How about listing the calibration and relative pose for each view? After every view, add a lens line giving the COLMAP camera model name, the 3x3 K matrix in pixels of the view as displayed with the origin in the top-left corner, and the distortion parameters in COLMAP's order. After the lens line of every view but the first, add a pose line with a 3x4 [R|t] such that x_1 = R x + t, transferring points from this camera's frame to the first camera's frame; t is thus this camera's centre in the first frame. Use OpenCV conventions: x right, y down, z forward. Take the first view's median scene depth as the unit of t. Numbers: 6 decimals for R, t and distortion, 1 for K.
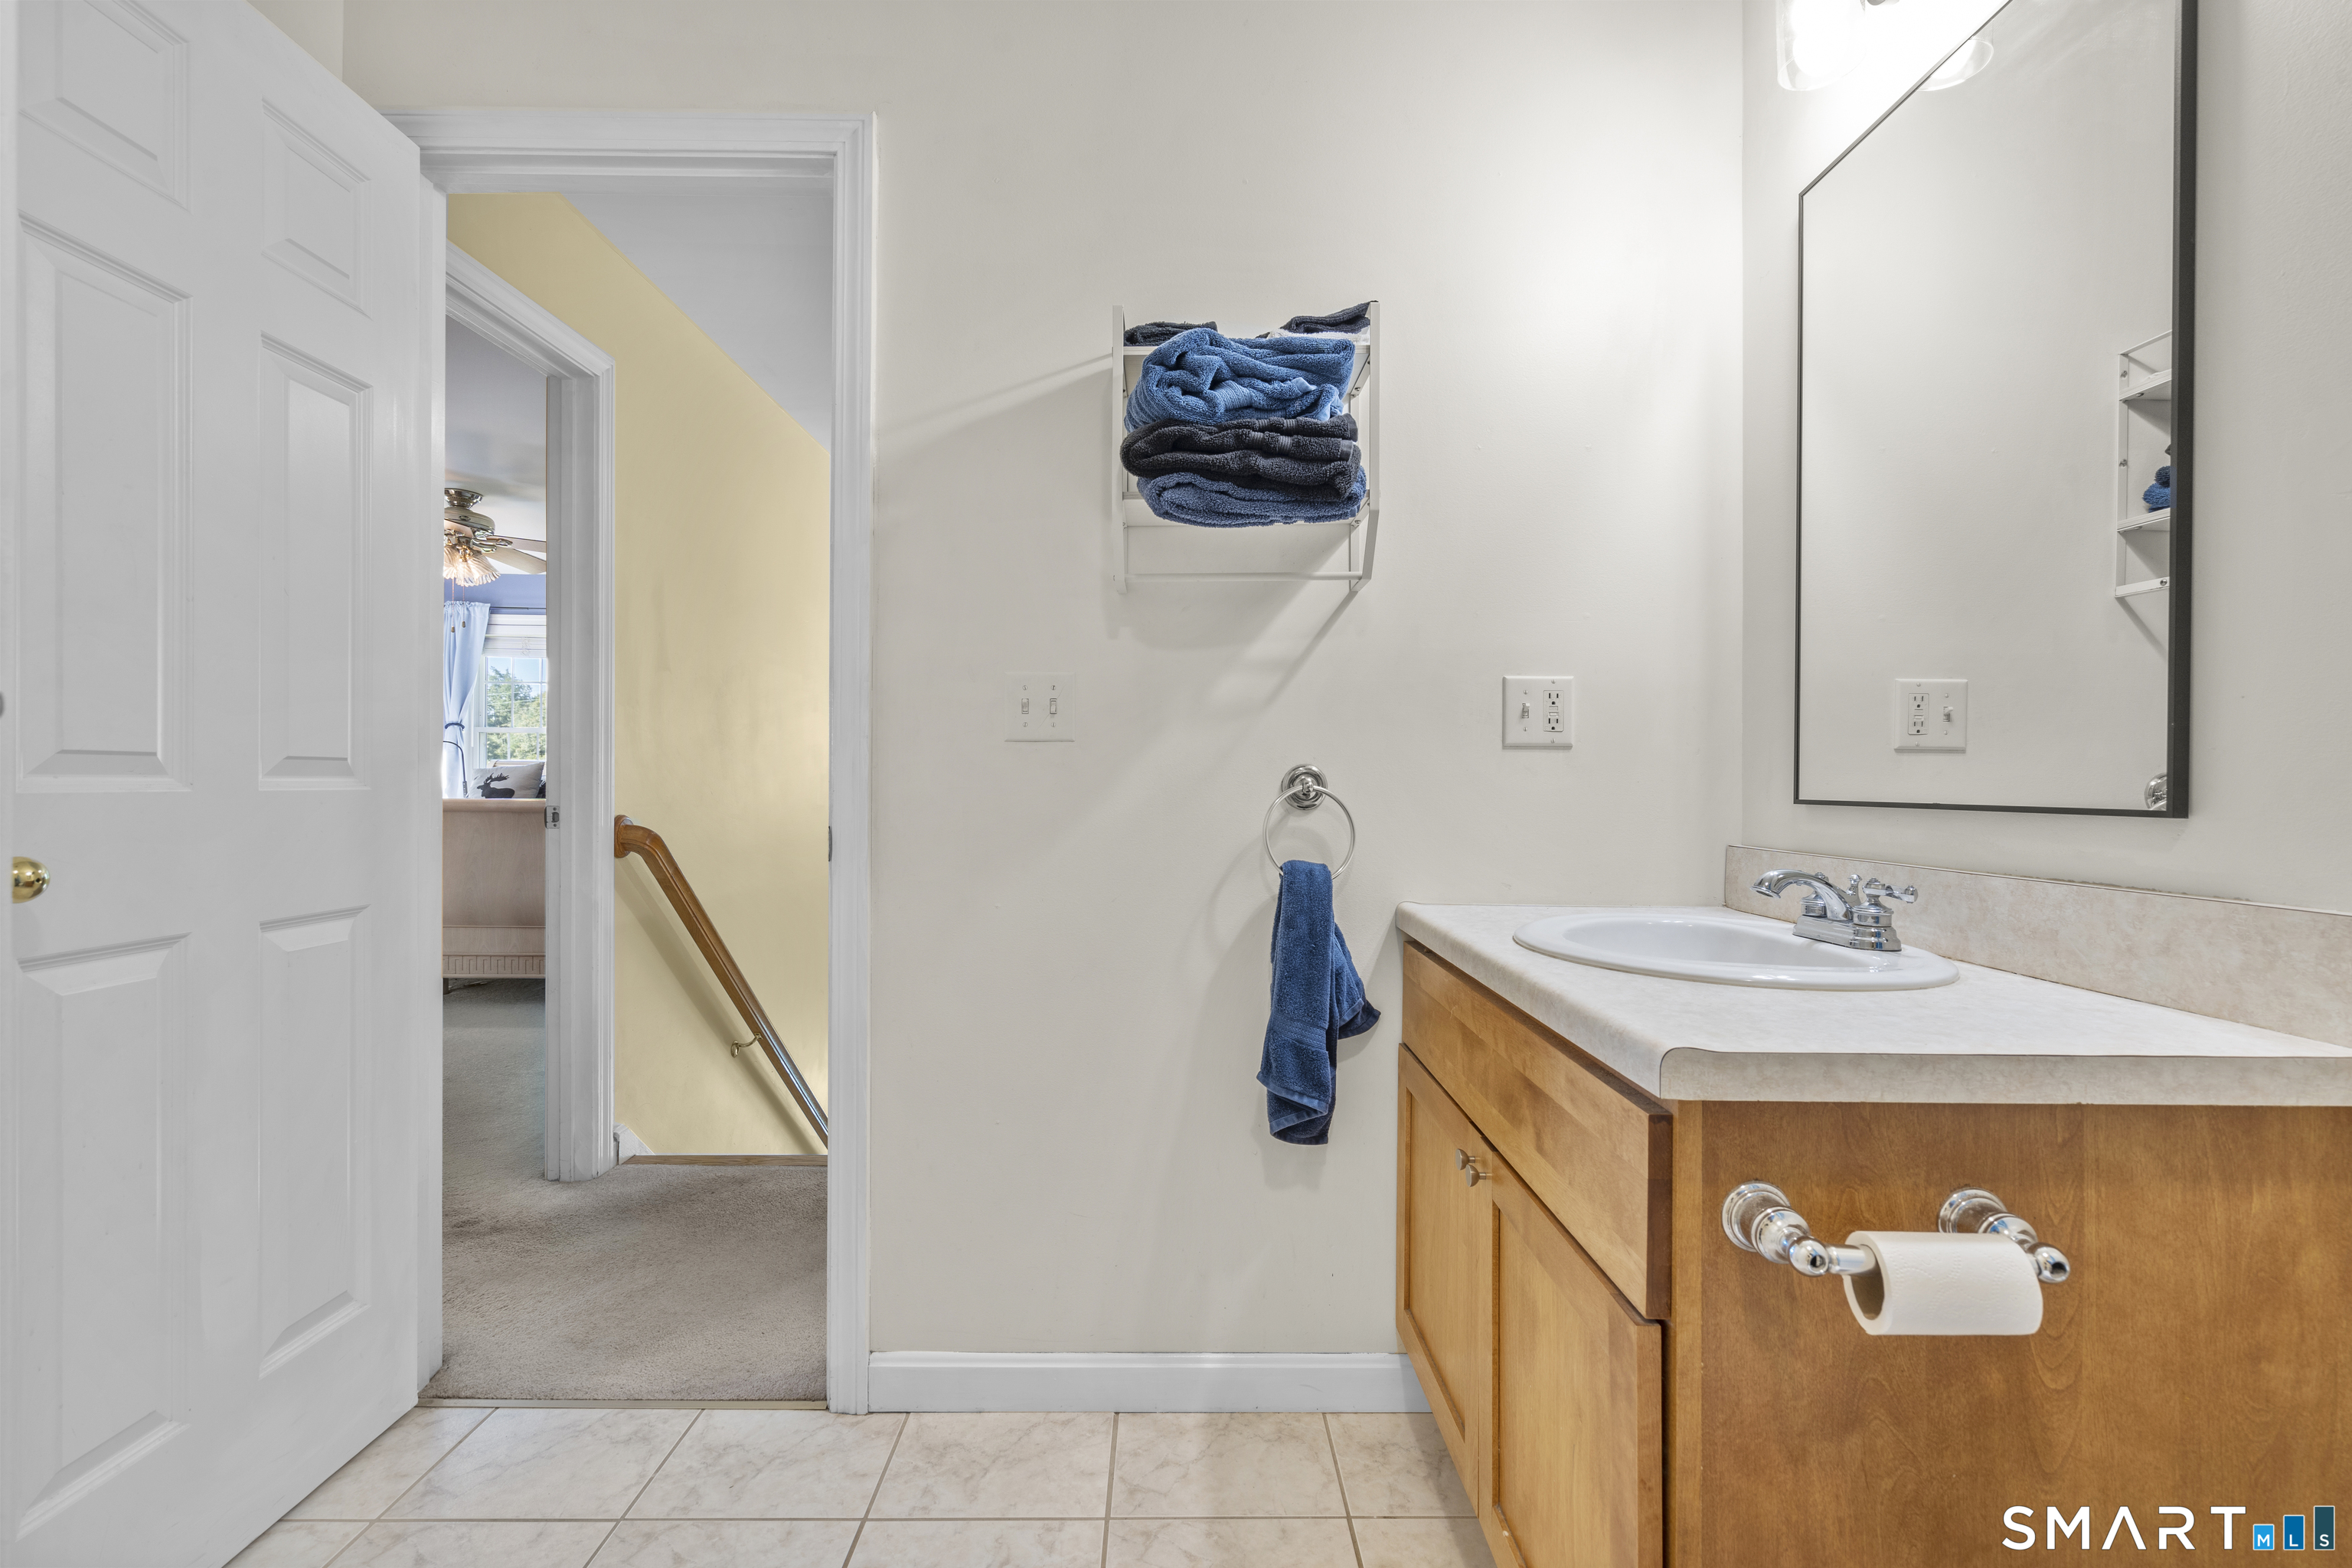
lens RADIAL K [[1053.2, 0, 1180.6], [0, 1053.2, 785.5], [0, 0, 1]] dist [-0.011658, 0.006752]
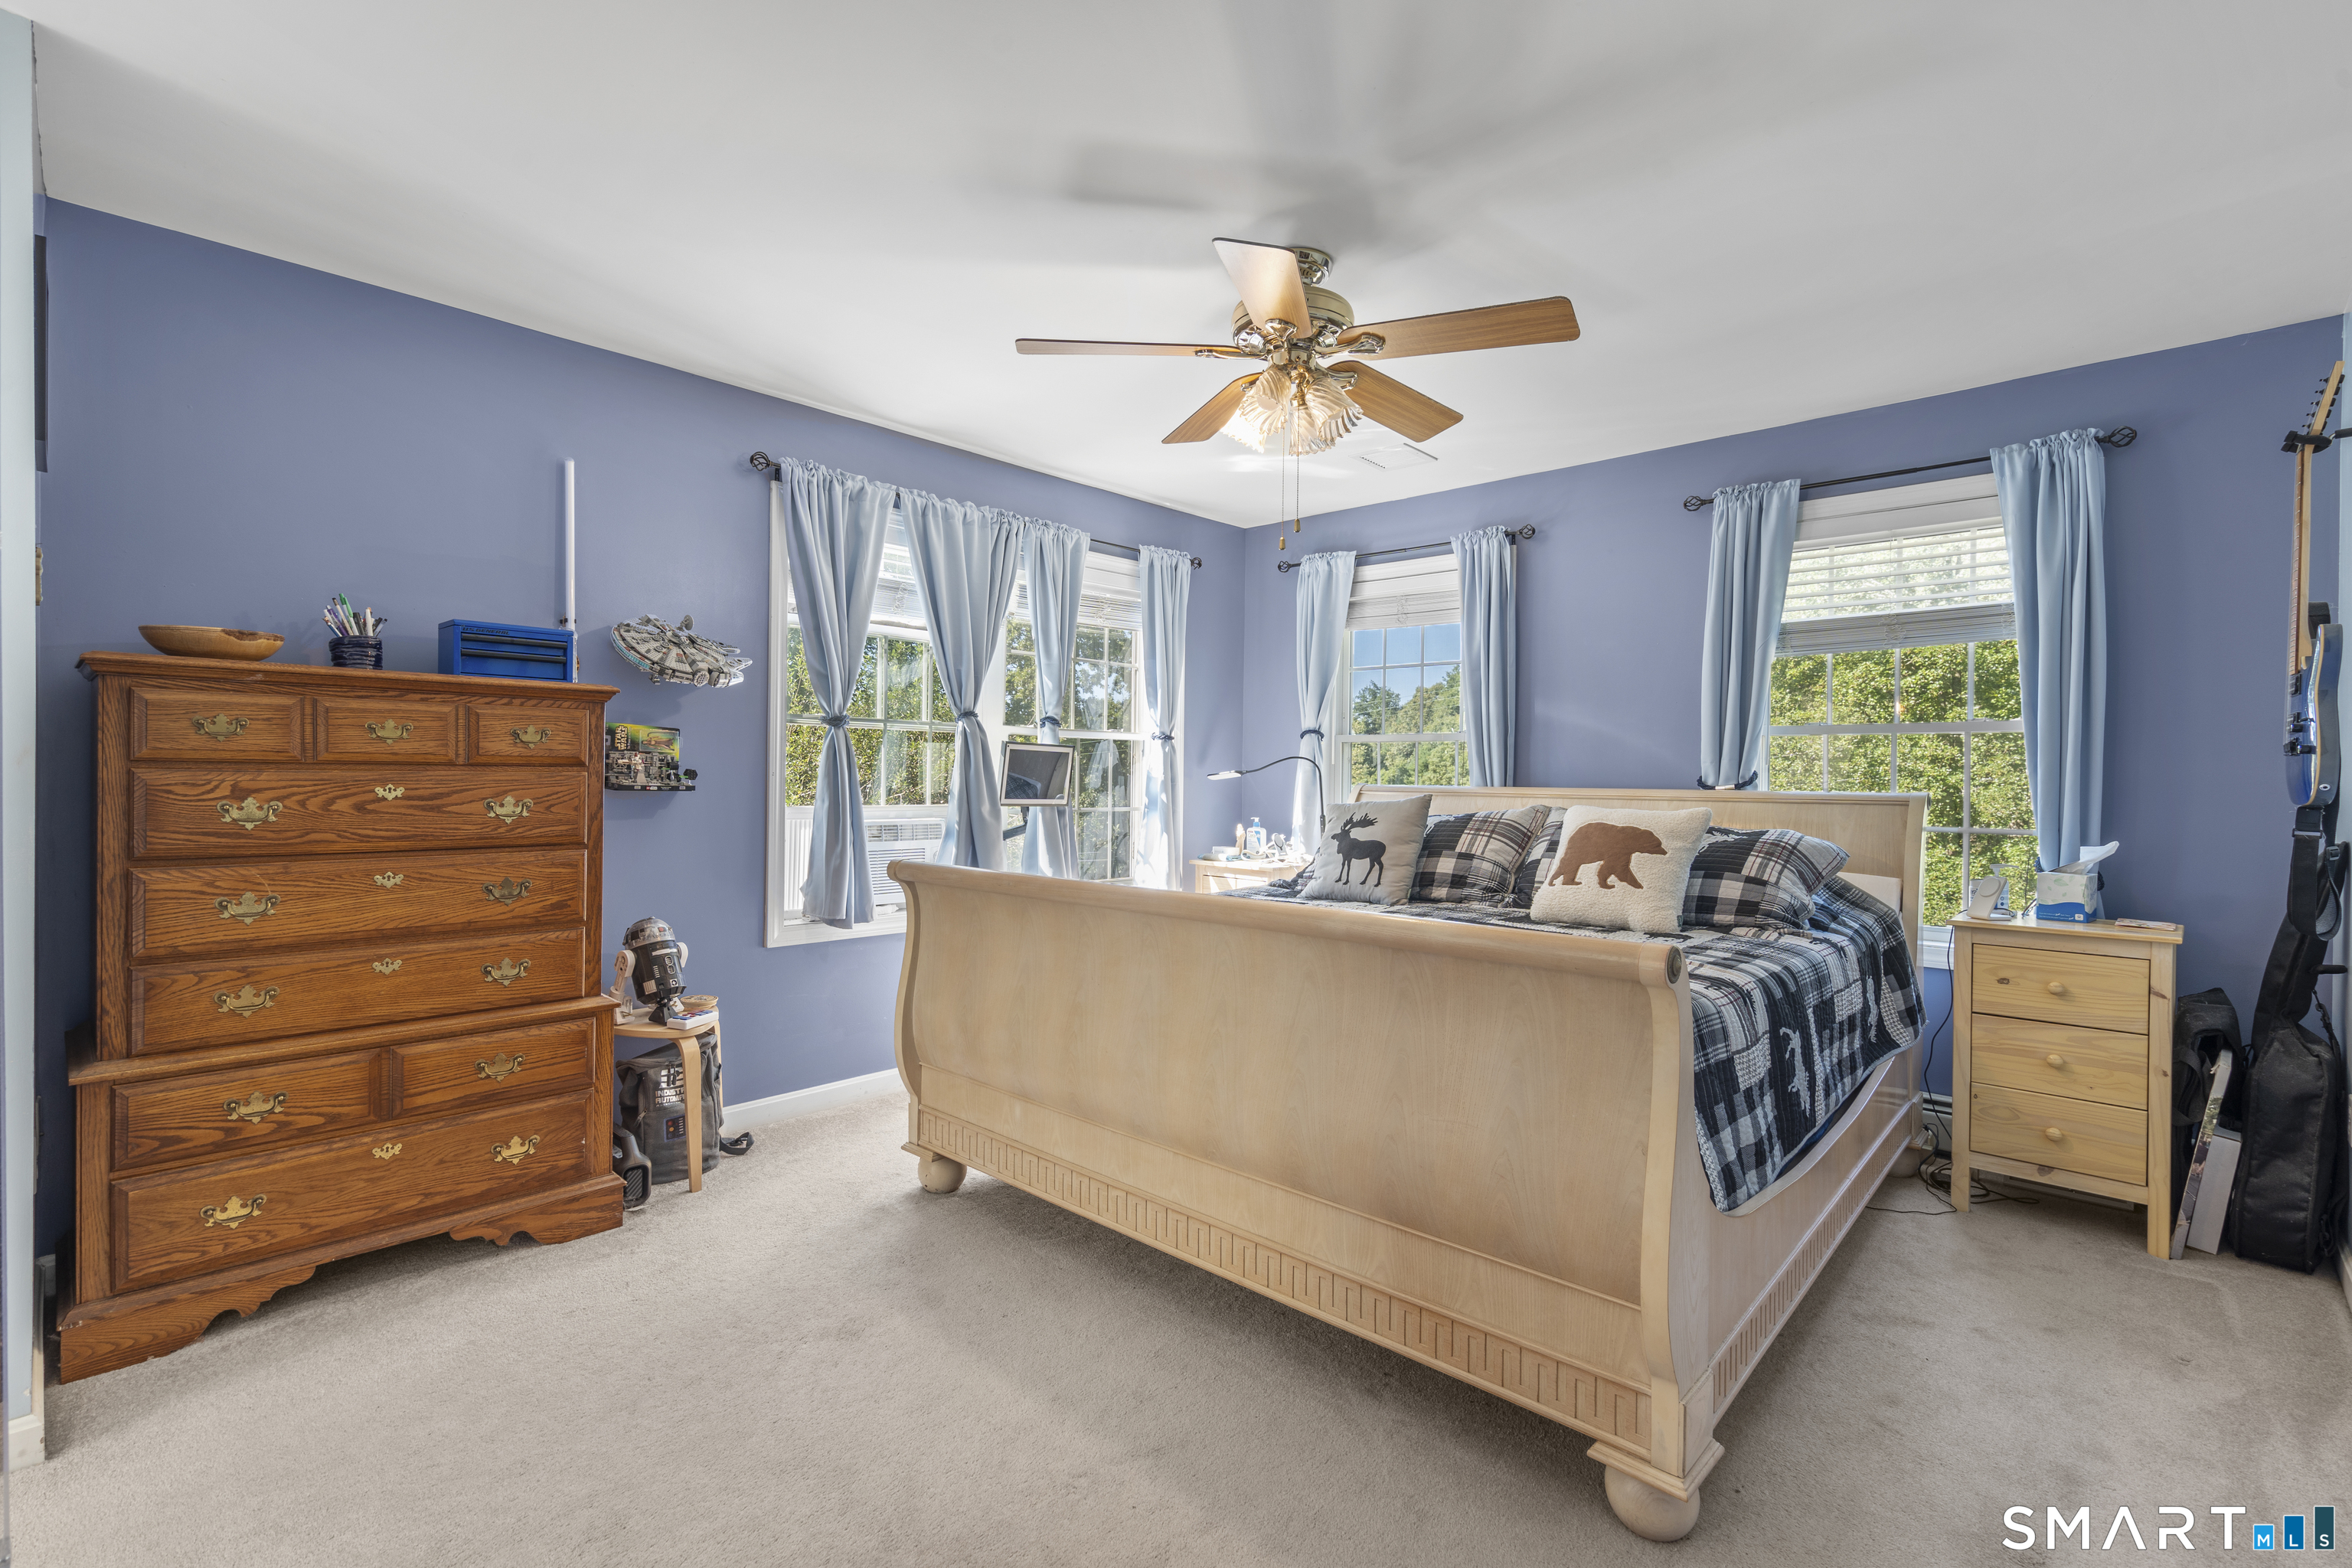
lens RADIAL K [[1053.2, 0, 1180.6], [0, 1053.2, 785.5], [0, 0, 1]] dist [-0.011658, 0.006752]
pose [[0.725748, 0.006465, -0.687930, -0.277582], [-0.006407, 0.999976, 0.002638, -0.024520], [0.687931, 0.002493, 0.725772, 0.437357]]
